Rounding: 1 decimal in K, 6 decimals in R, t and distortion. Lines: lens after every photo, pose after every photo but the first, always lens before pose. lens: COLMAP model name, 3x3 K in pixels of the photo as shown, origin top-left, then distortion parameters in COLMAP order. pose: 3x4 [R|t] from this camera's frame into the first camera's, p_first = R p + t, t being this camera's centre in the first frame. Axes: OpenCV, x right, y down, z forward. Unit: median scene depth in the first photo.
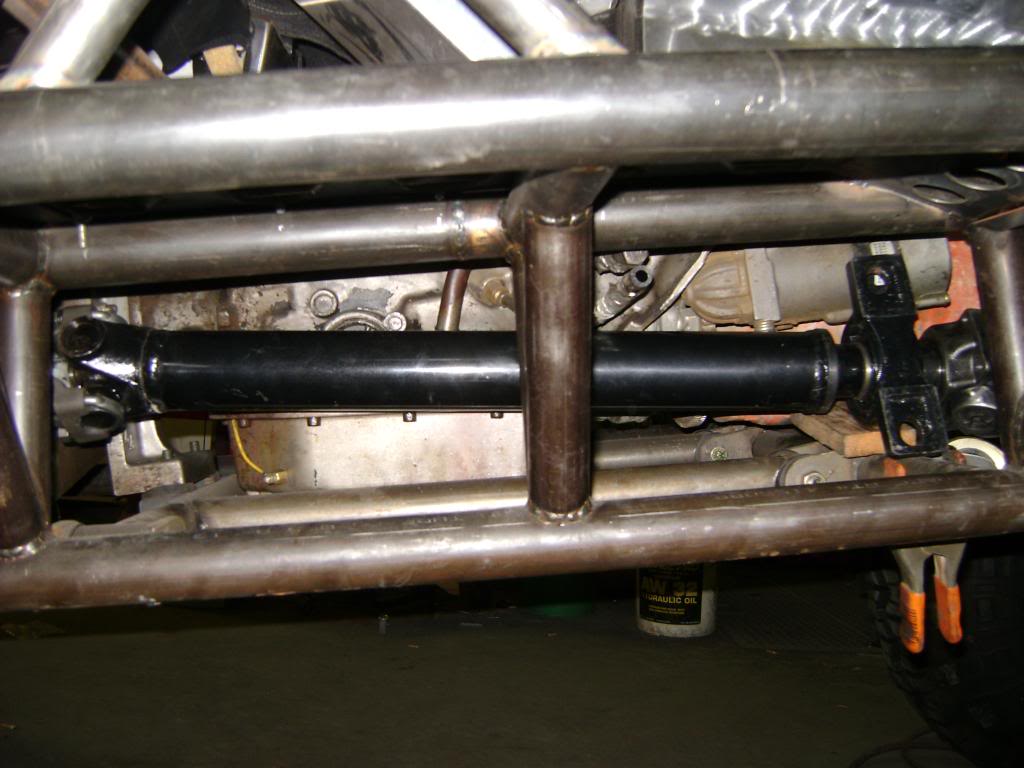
lens RADIAL K [[1019.2, 0, 512.3], [0, 1019.2, 381.7], [0, 0, 1]] dist [-0.084631, 0.000000]
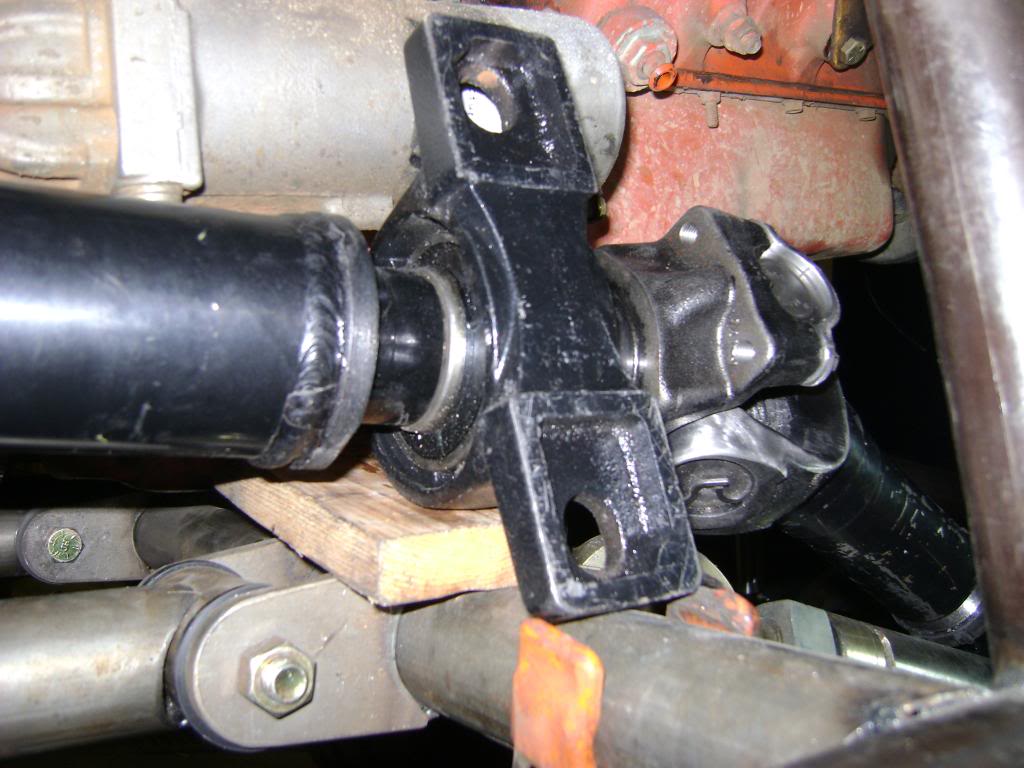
lens RADIAL K [[1019.2, 0, 514.9], [0, 1019.2, 378.7], [0, 0, 1]] dist [-0.084631, 0.000000]
pose [[0.847251, 0.065339, 0.527159, 0.190737], [-0.037538, 0.997290, -0.063278, 0.020874], [-0.529864, 0.033824, 0.847408, 0.700535]]
